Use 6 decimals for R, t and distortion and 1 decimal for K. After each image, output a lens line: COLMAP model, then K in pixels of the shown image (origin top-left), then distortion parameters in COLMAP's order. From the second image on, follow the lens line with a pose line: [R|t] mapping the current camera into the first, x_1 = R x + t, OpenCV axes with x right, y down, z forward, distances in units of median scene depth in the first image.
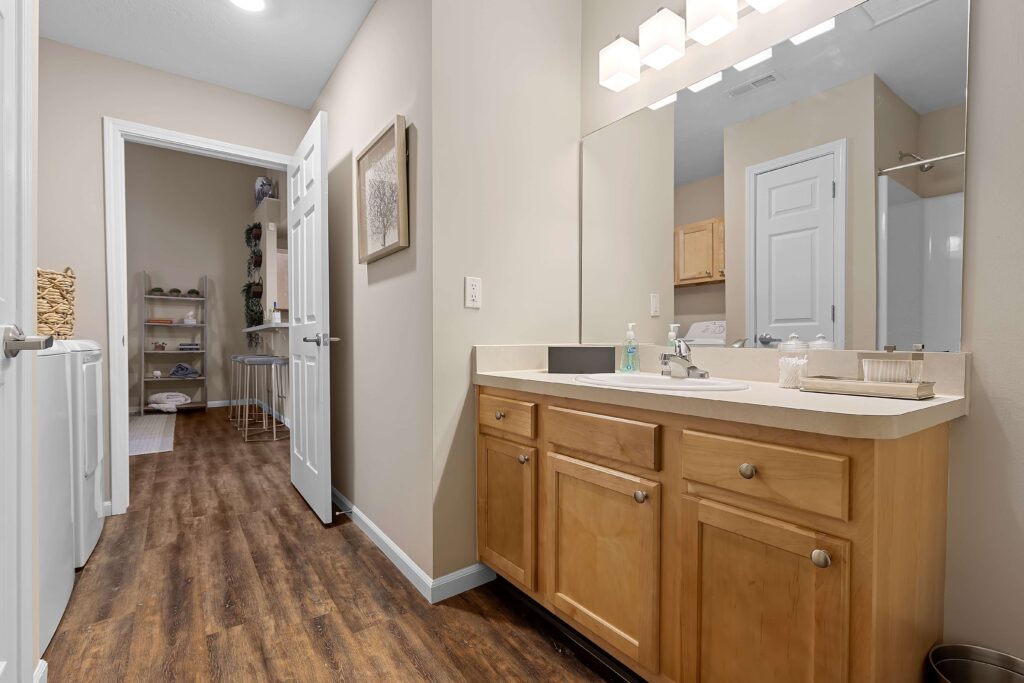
lens RADIAL K [[461.9, 0, 517.7], [0, 461.9, 344.8], [0, 0, 1]] dist [-0.000883, -0.000472]
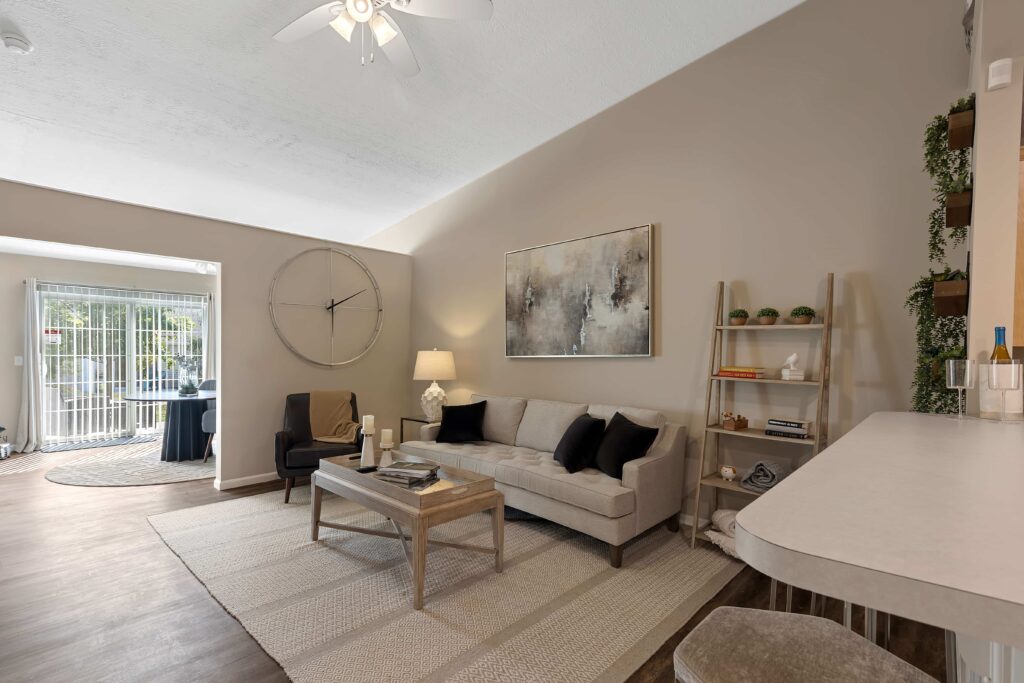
lens RADIAL K [[461.9, 0, 521.8], [0, 461.9, 356.0], [0, 0, 1]] dist [-0.000883, -0.000472]
pose [[0.165541, 0.021845, -0.985961, -0.709737], [-0.022145, 0.999585, 0.018429, -0.180255], [0.985954, 0.018783, 0.165956, 1.606478]]
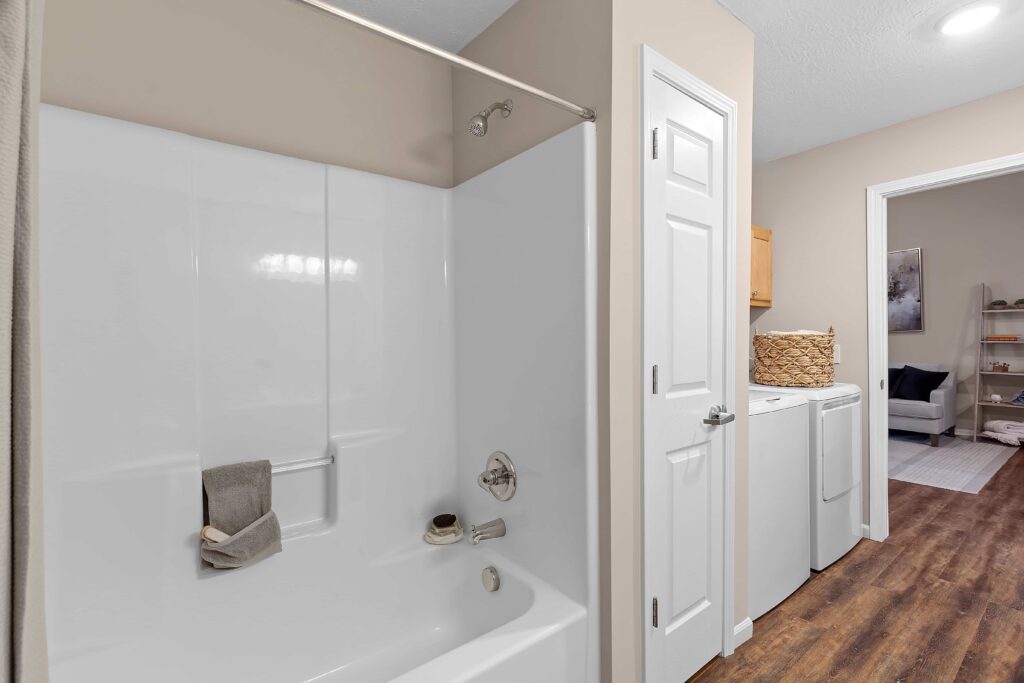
lens RADIAL K [[461.9, 0, 498.1], [0, 461.9, 342.7], [0, 0, 1]] dist [-0.000883, -0.000472]
pose [[0.007504, 0.007443, -0.999944, 0.235791], [-0.001499, 0.999971, 0.007432, -0.115930], [0.999971, 0.001443, 0.007515, 0.079539]]
